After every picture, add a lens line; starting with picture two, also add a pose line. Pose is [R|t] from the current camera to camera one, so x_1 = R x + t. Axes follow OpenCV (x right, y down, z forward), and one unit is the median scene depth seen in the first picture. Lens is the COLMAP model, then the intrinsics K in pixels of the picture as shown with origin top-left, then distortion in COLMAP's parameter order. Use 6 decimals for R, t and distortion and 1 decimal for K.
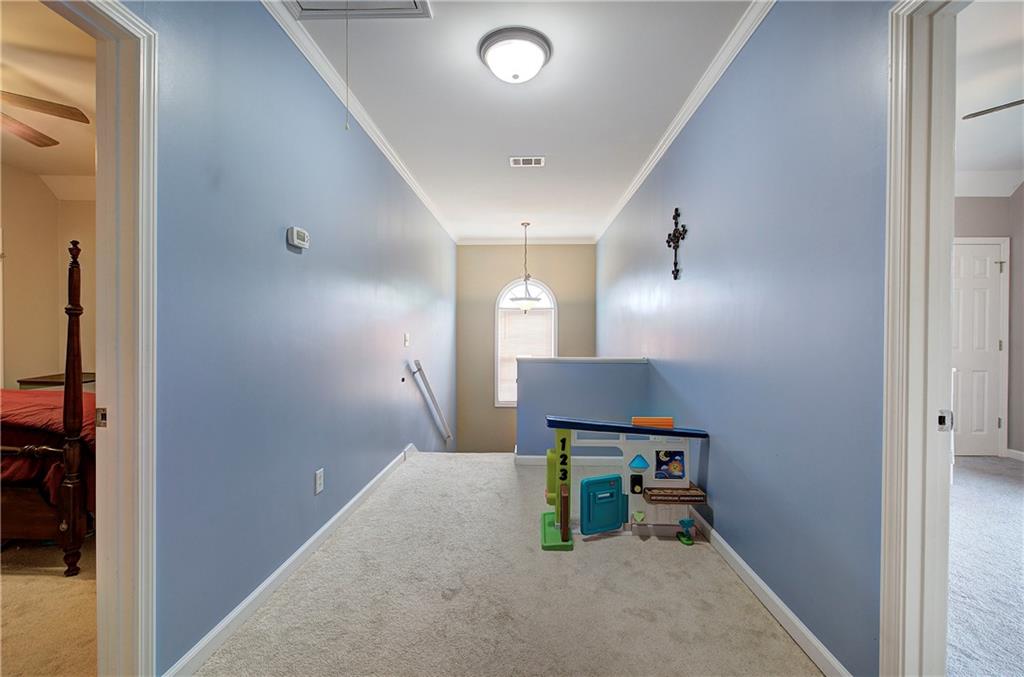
lens RADIAL K [[431.8, 0, 517.1], [0, 431.8, 338.9], [0, 0, 1]] dist [-0.008165, 0.002363]
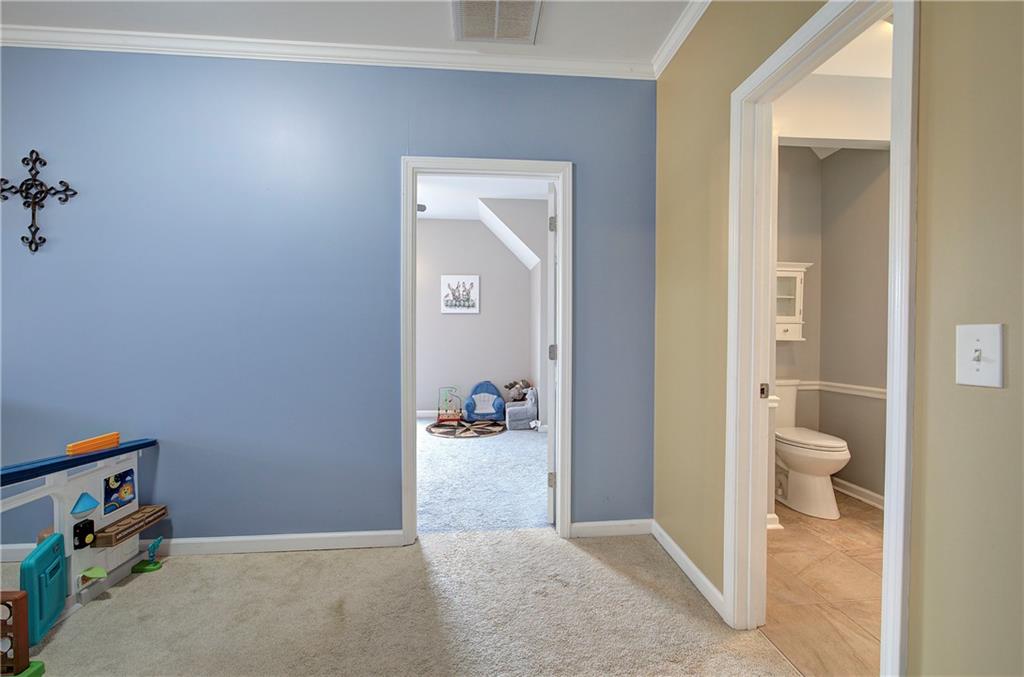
lens RADIAL K [[431.8, 0, 516.5], [0, 431.8, 337.5], [0, 0, 1]] dist [-0.008165, 0.002363]
pose [[-0.124471, -0.014595, 0.992116, -0.536792], [0.008588, 0.999839, 0.015786, 0.000722], [-0.992186, 0.010486, -0.124326, 0.370065]]
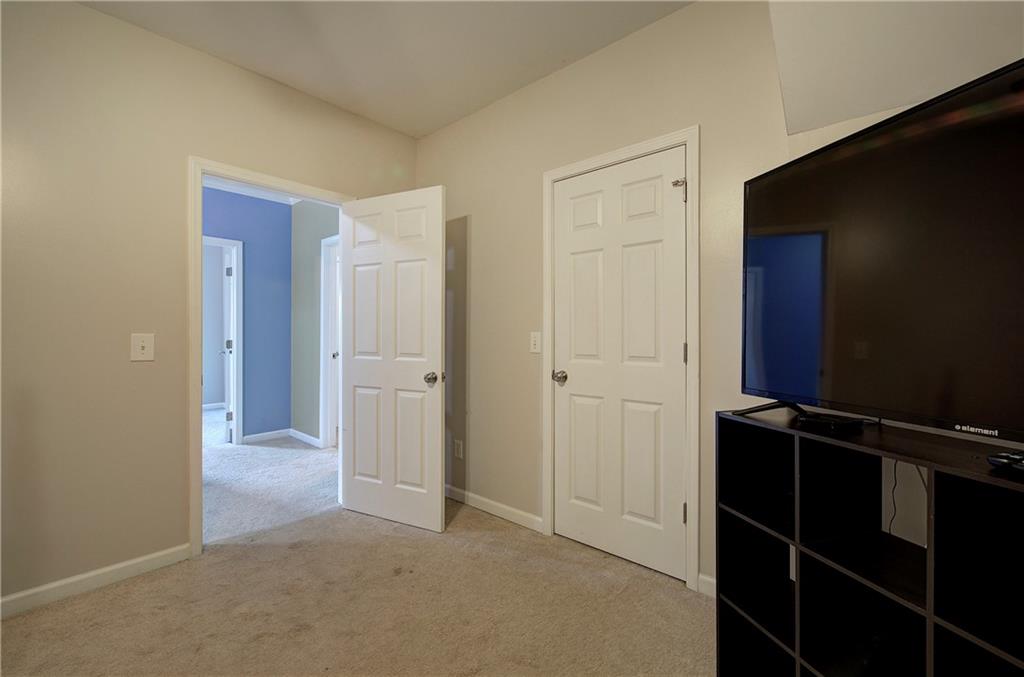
lens RADIAL K [[431.8, 0, 511.5], [0, 431.8, 337.2], [0, 0, 1]] dist [-0.008165, 0.002363]
pose [[-0.768422, -0.012059, 0.639830, -1.611782], [0.000350, 0.999814, 0.019263, -0.011690], [-0.639943, 0.015026, -0.768275, 0.793145]]
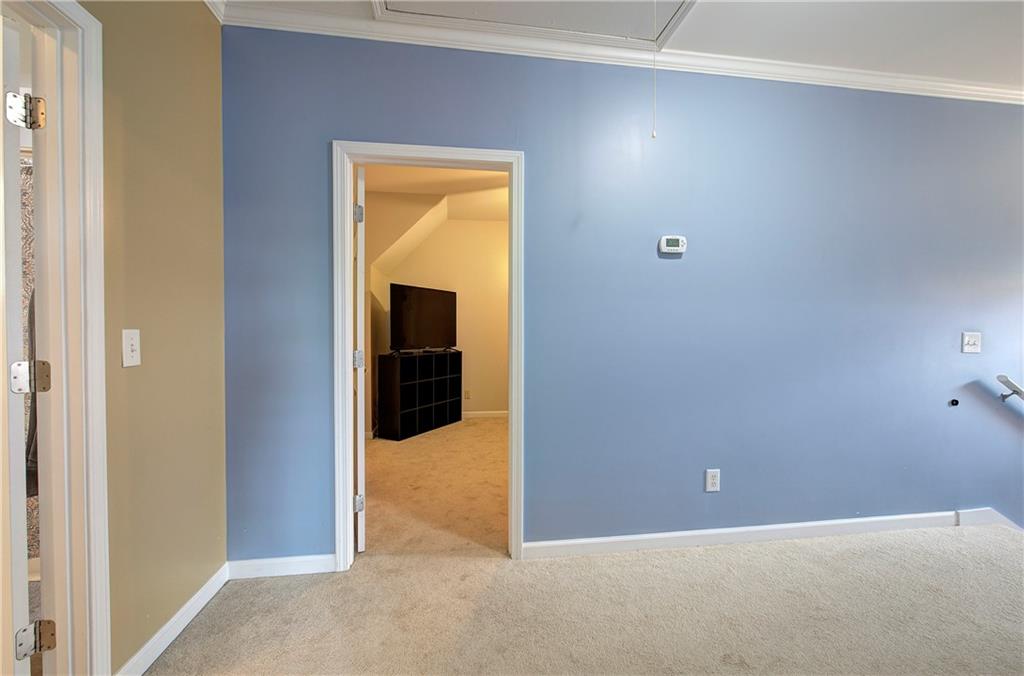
lens RADIAL K [[431.8, 0, 515.5], [0, 431.8, 339.0], [0, 0, 1]] dist [-0.008165, 0.002363]
pose [[0.173178, 0.009109, -0.984848, 0.451600], [-0.011218, 0.999911, 0.007275, 0.000329], [0.984827, 0.009788, 0.173264, 0.382171]]
